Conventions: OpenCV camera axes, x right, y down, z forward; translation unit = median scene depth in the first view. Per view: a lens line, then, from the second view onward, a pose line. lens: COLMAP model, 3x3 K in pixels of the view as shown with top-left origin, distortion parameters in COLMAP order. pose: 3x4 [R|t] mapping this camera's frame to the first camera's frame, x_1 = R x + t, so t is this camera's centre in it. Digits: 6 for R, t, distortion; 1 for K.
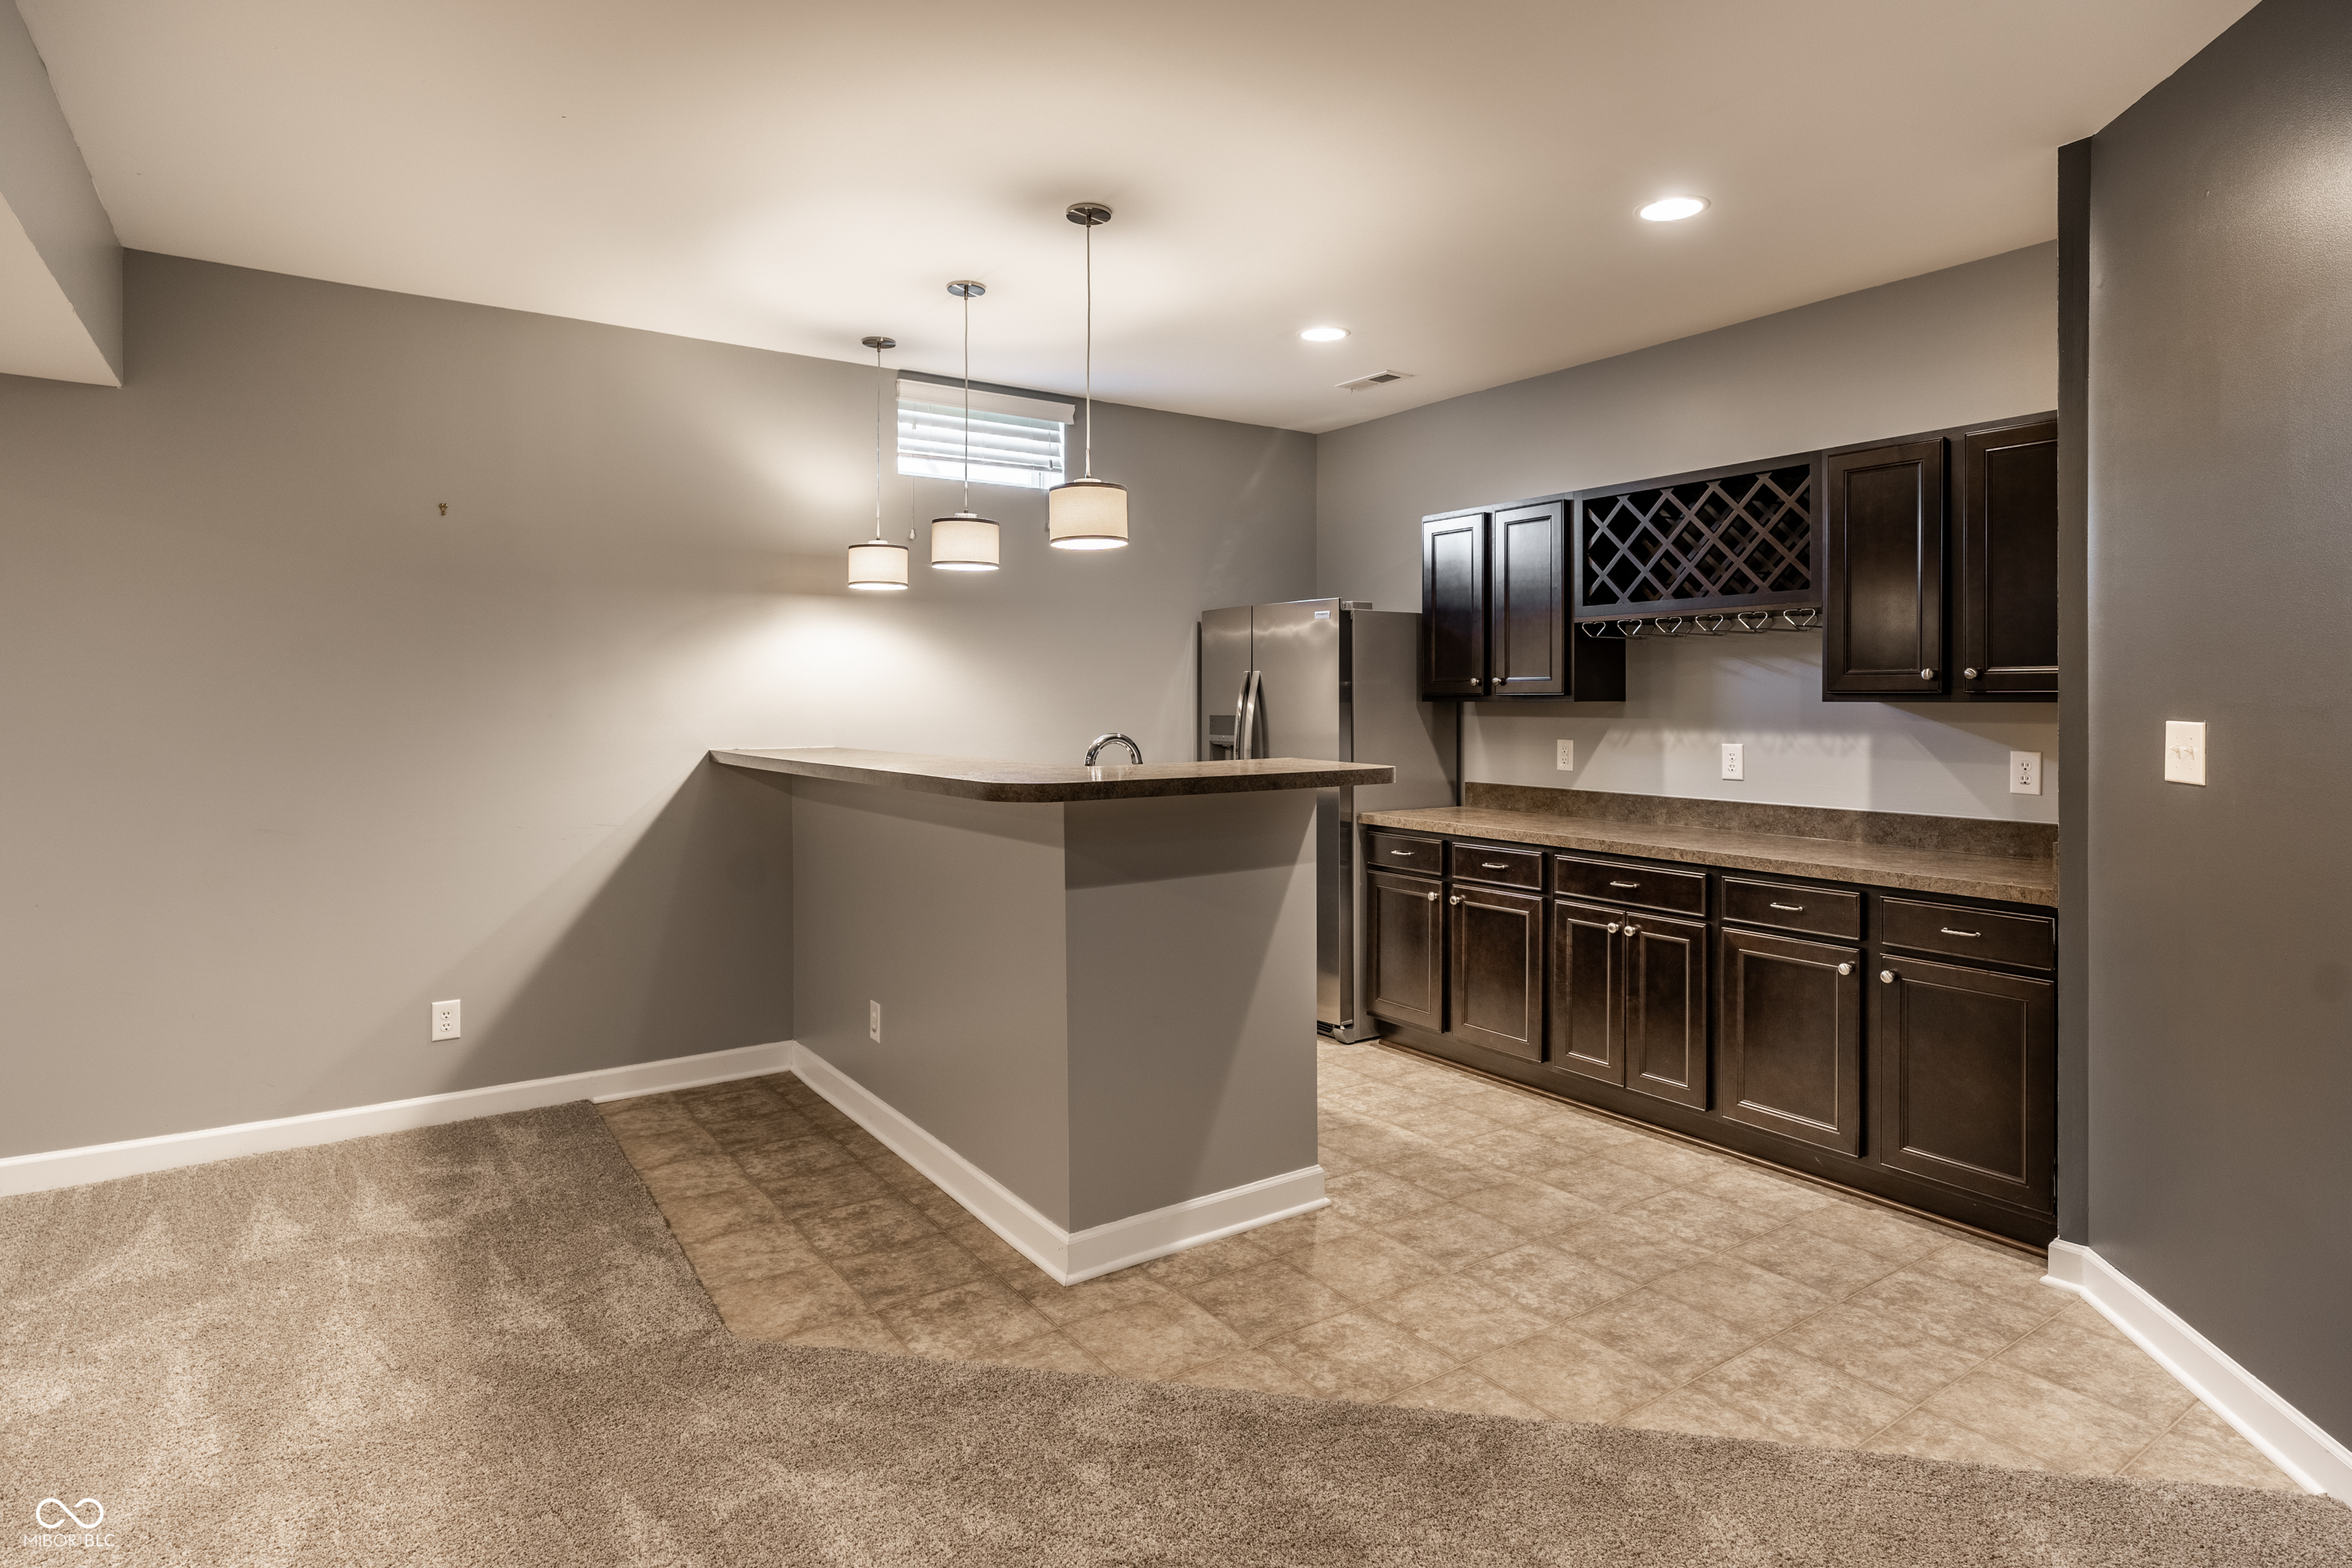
lens RADIAL K [[1267.9, 0, 1161.8], [0, 1267.9, 703.3], [0, 0, 1]] dist [0.001059, 0.000252]
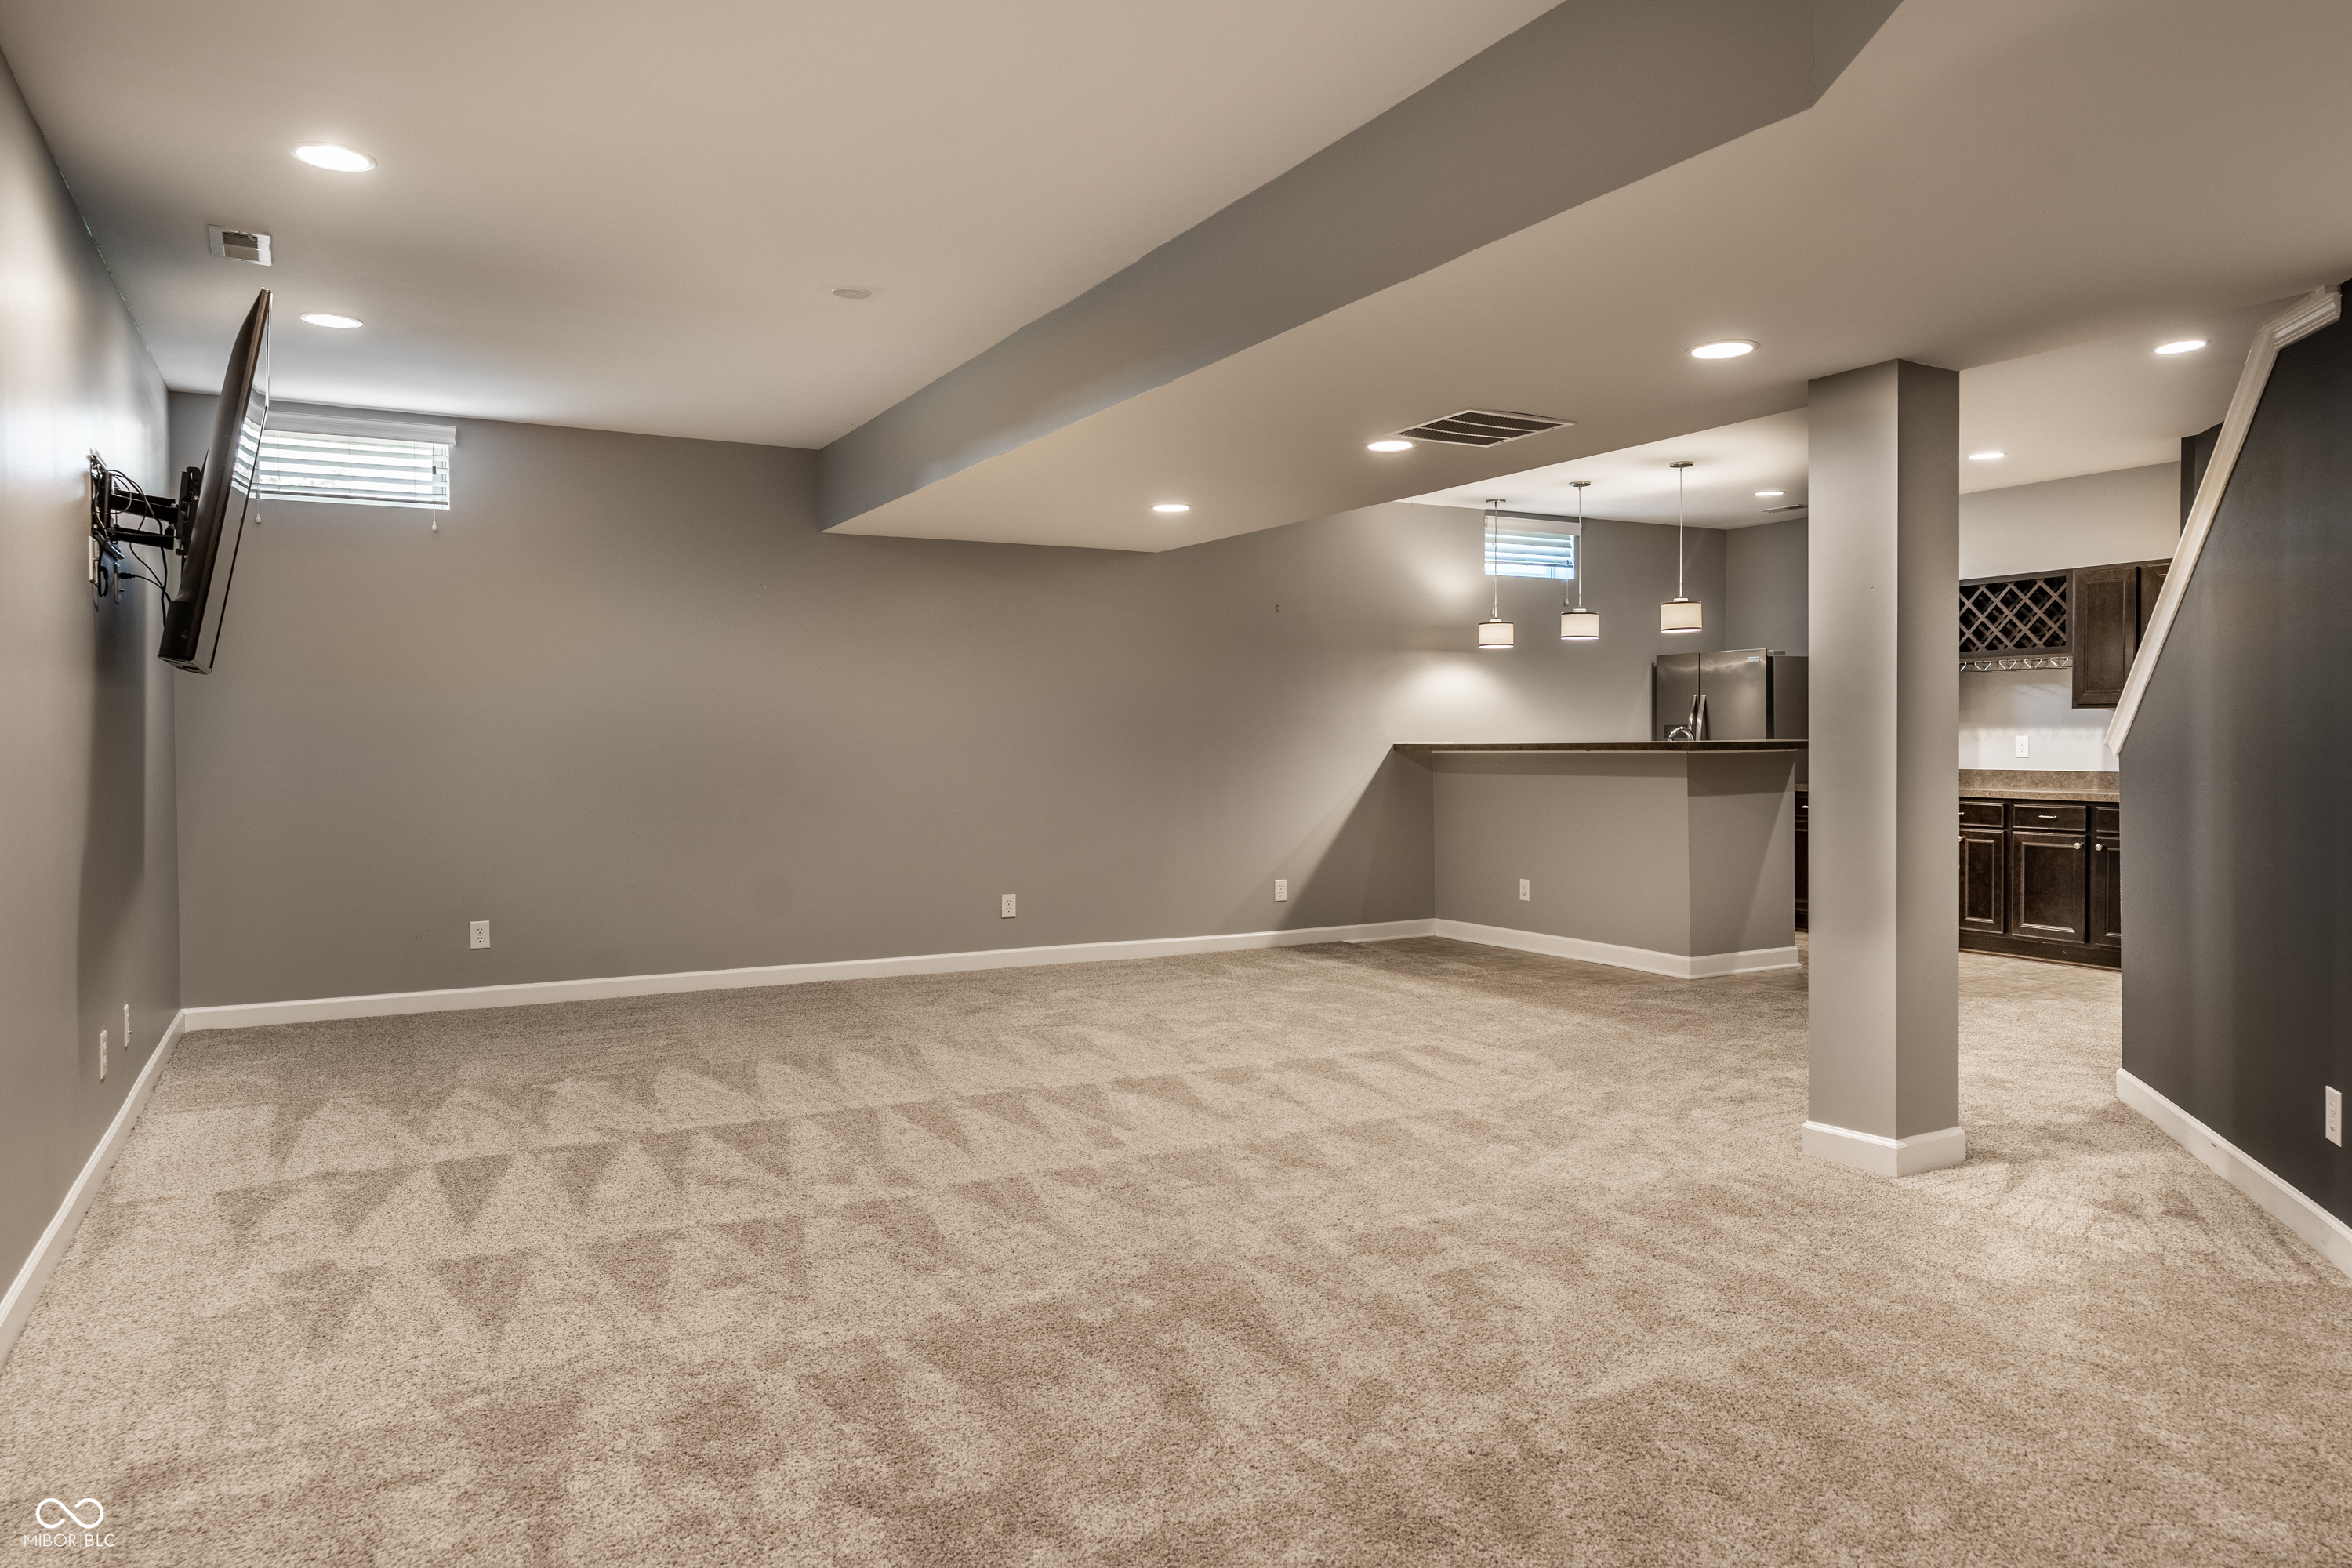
lens RADIAL K [[1527.2, 0, 1192.1], [0, 1527.2, 772.7], [0, 0, 1]] dist [-0.001769, 0.001166]
pose [[0.995649, -0.003797, -0.093106, -0.491783], [0.005967, 0.999717, 0.023042, 0.030559], [0.092992, -0.023497, 0.995390, -1.201954]]
